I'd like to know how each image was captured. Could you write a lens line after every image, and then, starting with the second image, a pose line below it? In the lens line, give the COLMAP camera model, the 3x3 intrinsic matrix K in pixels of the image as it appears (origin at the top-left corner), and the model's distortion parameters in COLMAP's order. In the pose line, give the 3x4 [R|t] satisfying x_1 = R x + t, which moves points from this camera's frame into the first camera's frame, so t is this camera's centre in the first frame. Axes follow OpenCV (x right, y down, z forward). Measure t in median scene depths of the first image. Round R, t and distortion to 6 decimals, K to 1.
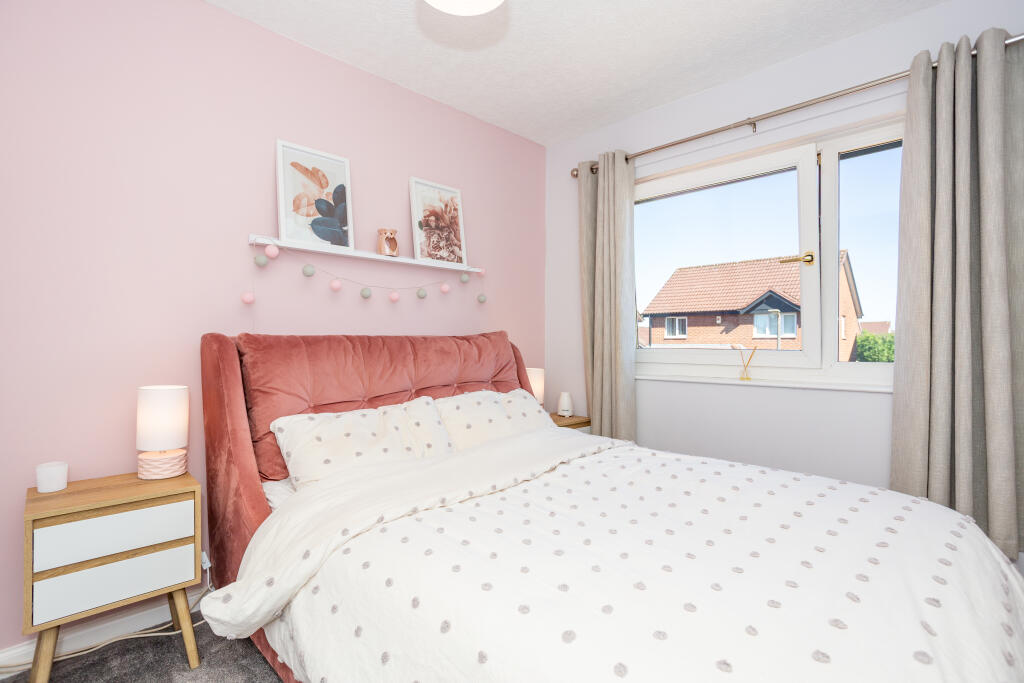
lens RADIAL K [[510.3, 0, 521.9], [0, 510.3, 344.4], [0, 0, 1]] dist [0.021757, 0.000924]
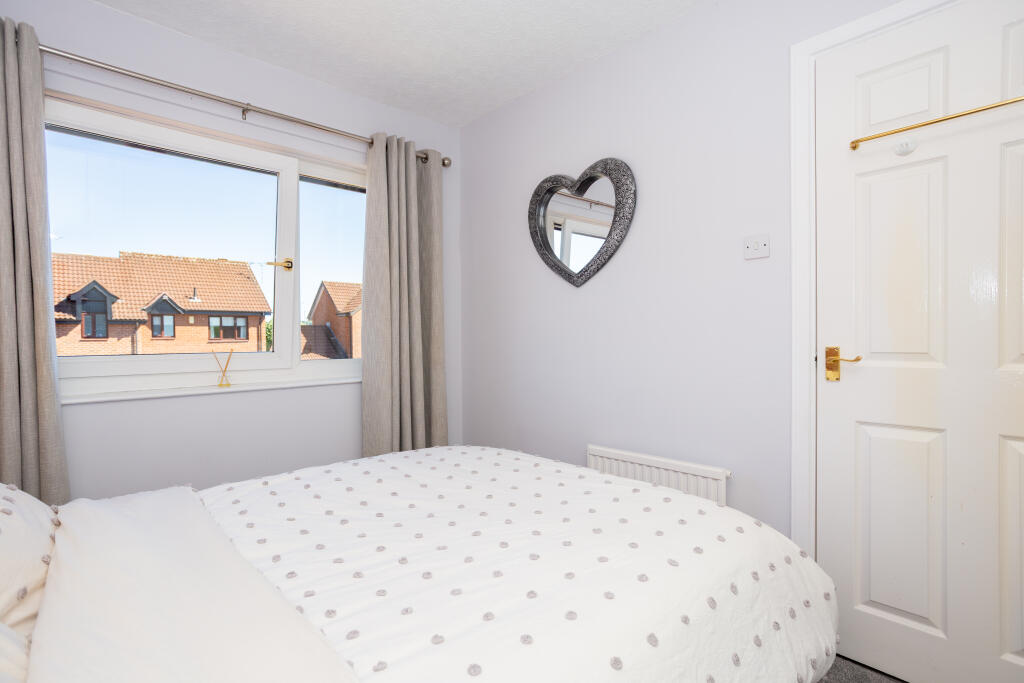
lens RADIAL K [[510.3, 0, 508.8], [0, 510.3, 343.0], [0, 0, 1]] dist [0.021757, 0.000924]
pose [[0.073676, -0.009848, 0.997234, -0.451293], [0.012196, 0.999885, 0.008973, -0.009606], [-0.997208, 0.011501, 0.073788, 0.460457]]
